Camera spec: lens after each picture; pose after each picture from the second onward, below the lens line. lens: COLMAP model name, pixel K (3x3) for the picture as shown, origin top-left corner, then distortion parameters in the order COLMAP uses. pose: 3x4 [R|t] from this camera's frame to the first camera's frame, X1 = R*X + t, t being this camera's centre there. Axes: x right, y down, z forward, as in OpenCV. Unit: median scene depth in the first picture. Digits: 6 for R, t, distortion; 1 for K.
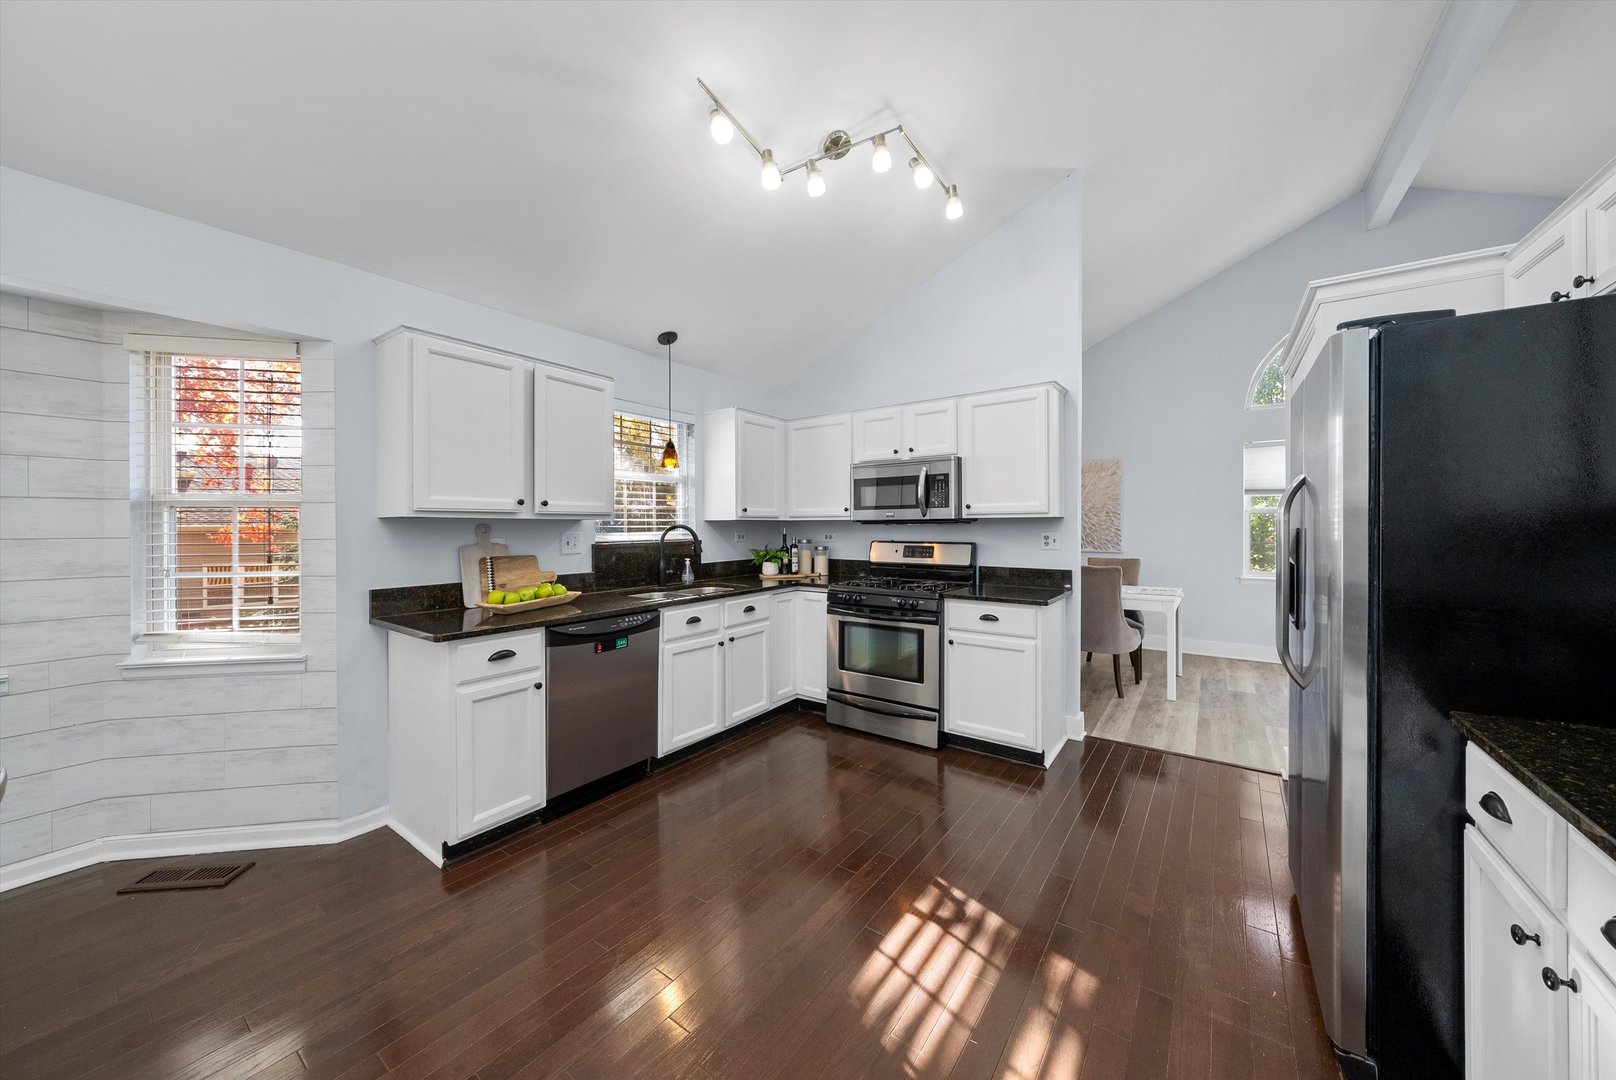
lens RADIAL K [[554.4, 0, 803.4], [0, 554.4, 528.3], [0, 0, 1]] dist [-0.000737, -0.000039]
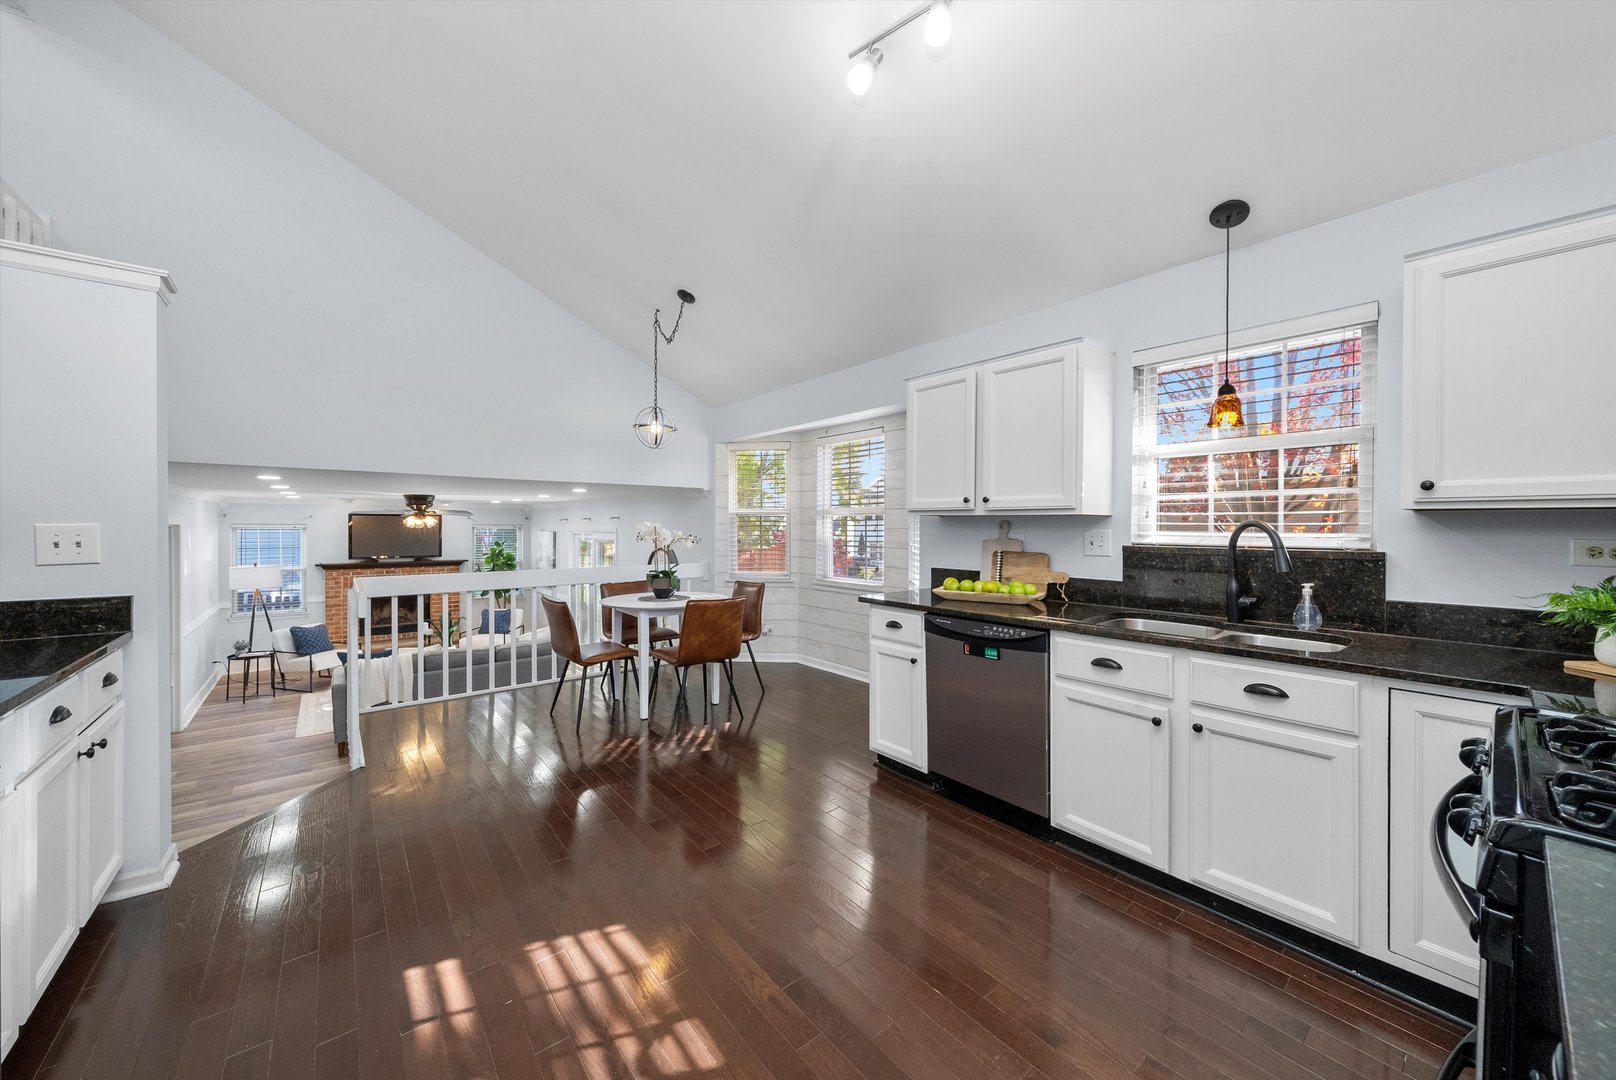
lens RADIAL K [[596.5, 0, 804.4], [0, 596.5, 524.6], [0, 0, 1]] dist [0.019860, 0.000047]
pose [[-0.253971, 0.005045, -0.967199, 0.621285], [-0.006791, 0.999952, 0.006999, -0.004885], [0.967188, 0.008345, -0.253925, 0.868415]]
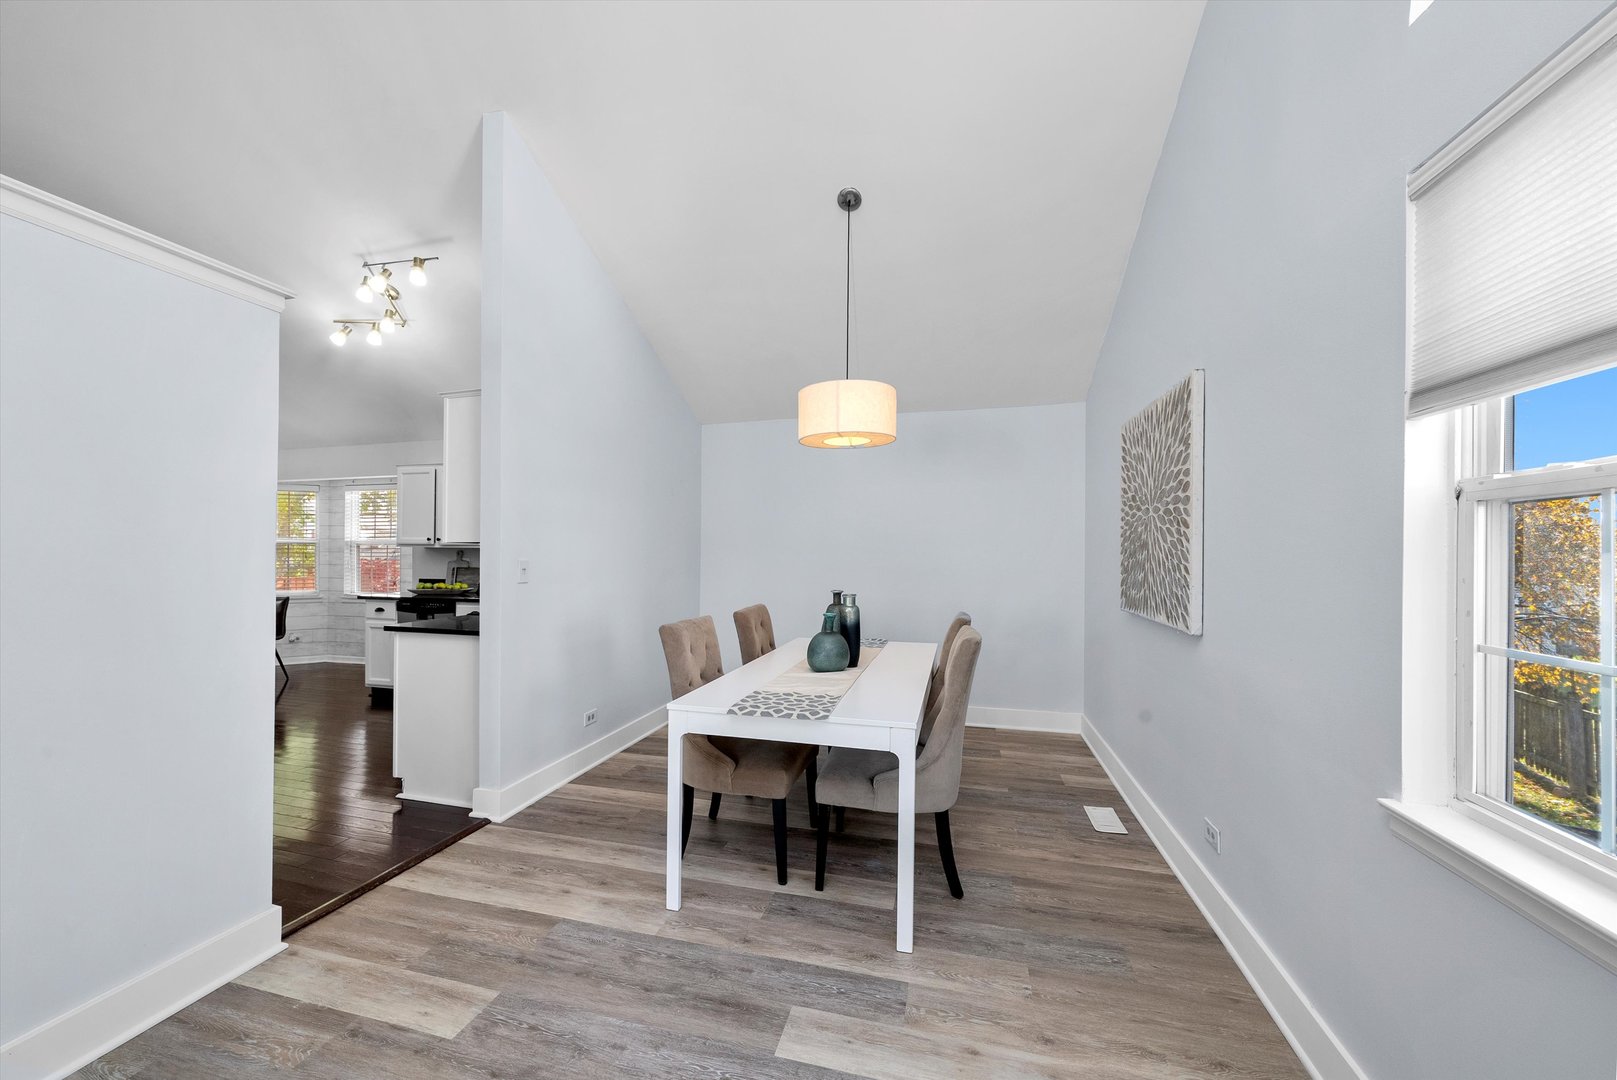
lens RADIAL K [[580.6, 0, 810.1], [0, 580.6, 551.5], [0, 0, 1]] dist [-0.000243, -0.000039]
pose [[0.374547, 0.005657, -0.927191, 1.703180], [-0.008748, 0.999958, 0.002567, -0.018857], [0.927167, 0.007150, 0.374581, 1.305441]]
